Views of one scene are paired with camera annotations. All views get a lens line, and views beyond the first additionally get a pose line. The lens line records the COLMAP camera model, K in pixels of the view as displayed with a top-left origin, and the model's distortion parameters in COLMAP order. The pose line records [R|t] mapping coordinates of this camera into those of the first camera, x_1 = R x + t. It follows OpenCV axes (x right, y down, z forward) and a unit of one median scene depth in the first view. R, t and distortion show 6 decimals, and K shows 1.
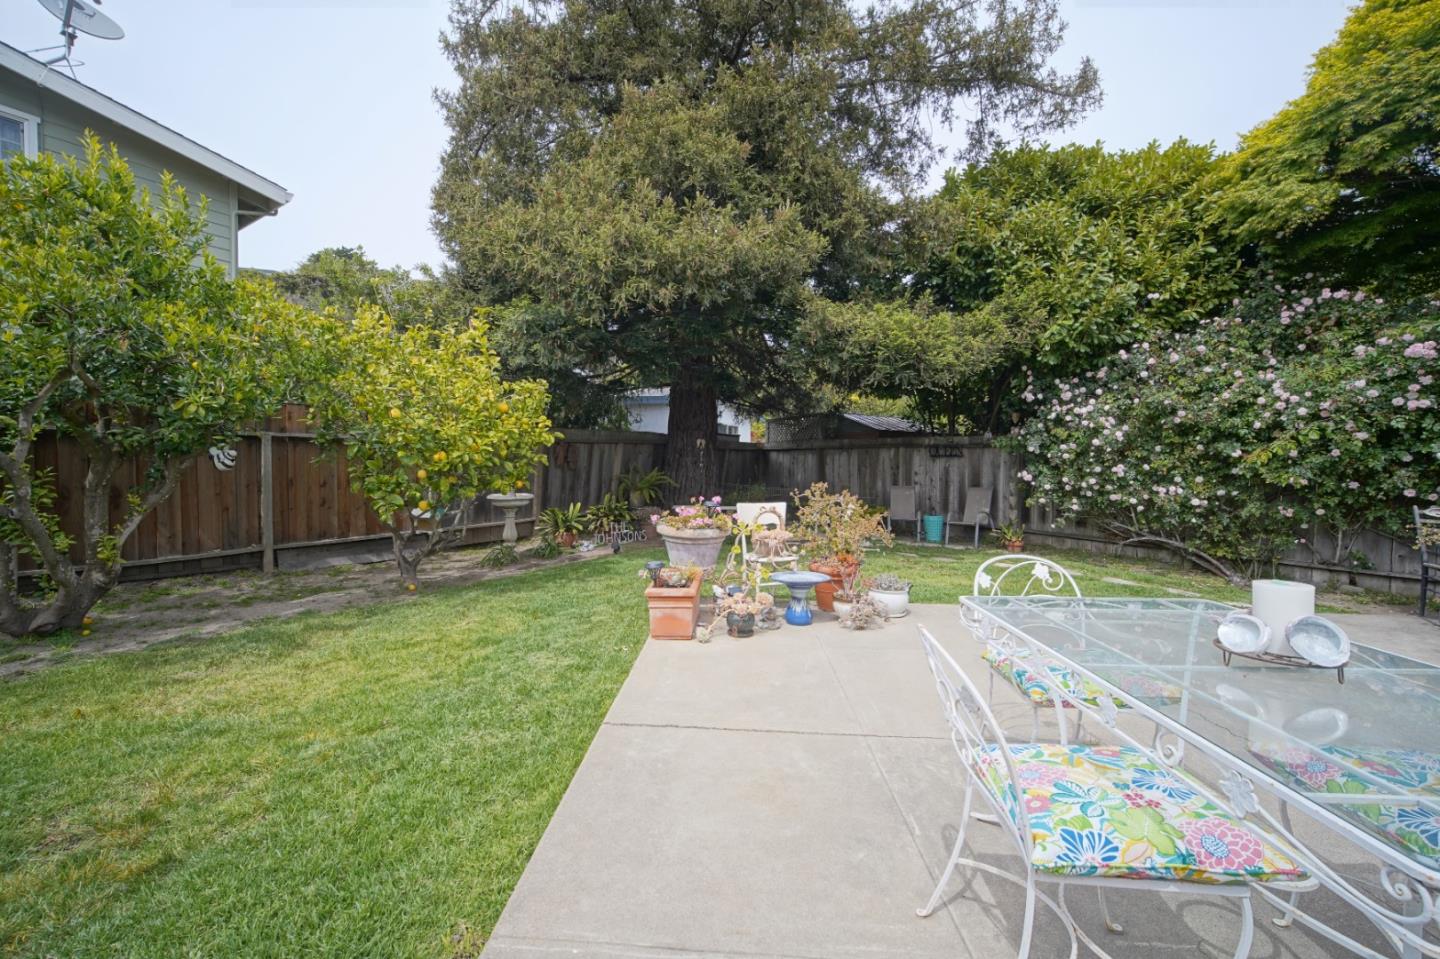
lens RADIAL K [[588.1, 0, 710.3], [0, 588.1, 468.8], [0, 0, 1]] dist [-0.000988, -0.000445]
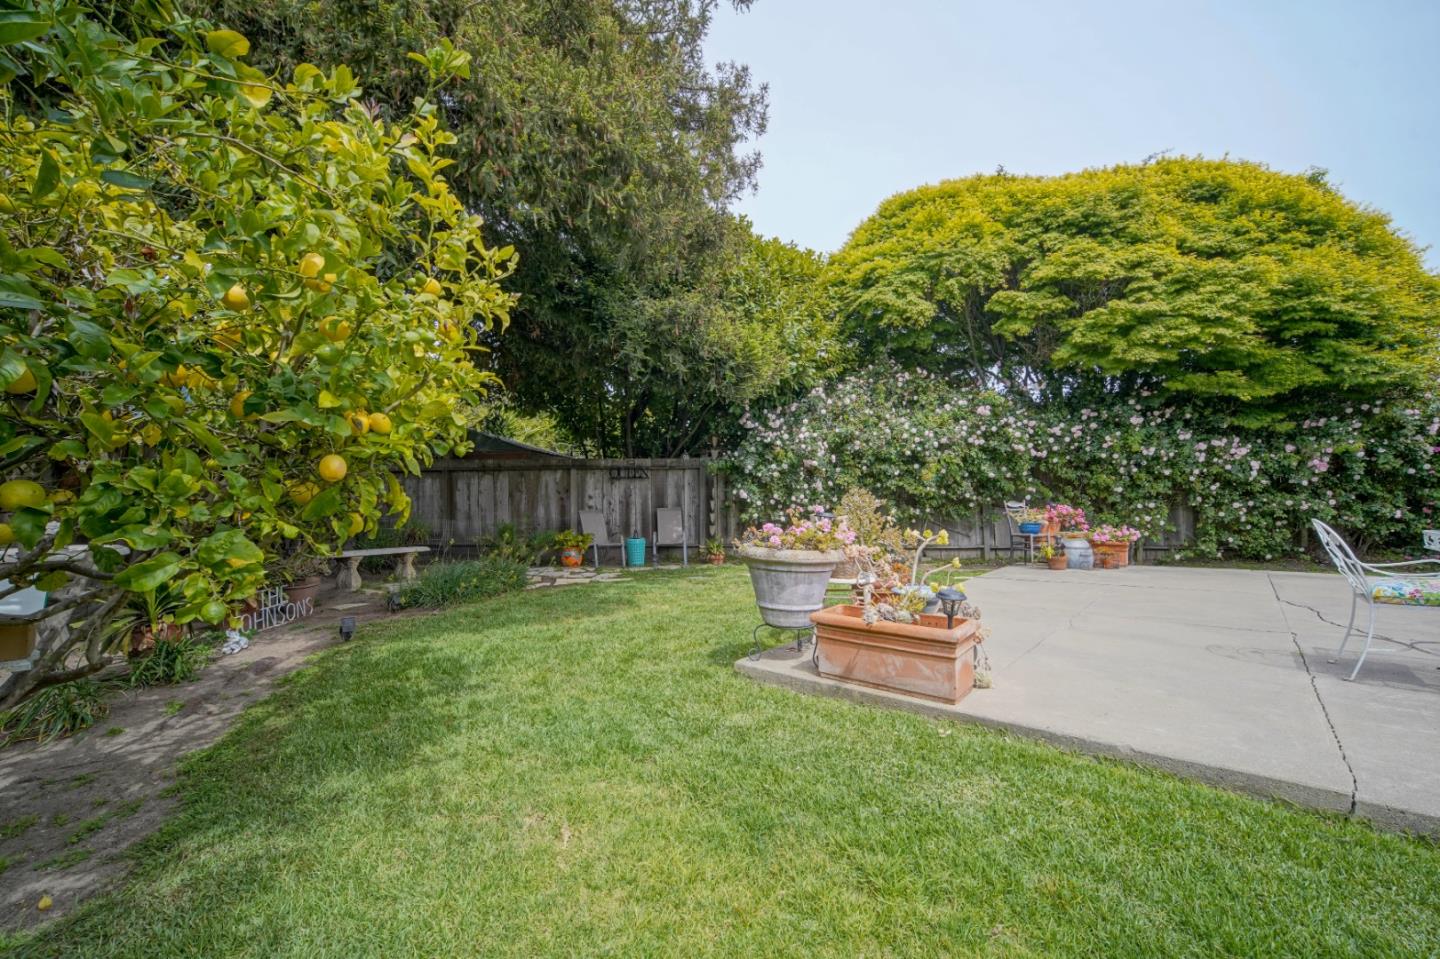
lens RADIAL K [[588.1, 0, 714.3], [0, 588.1, 470.1], [0, 0, 1]] dist [-0.000988, -0.000445]
pose [[0.601036, 0.022096, 0.798916, -0.424181], [0.025958, 0.998551, -0.047146, 0.021473], [-0.798800, 0.049074, 0.599591, 0.414182]]
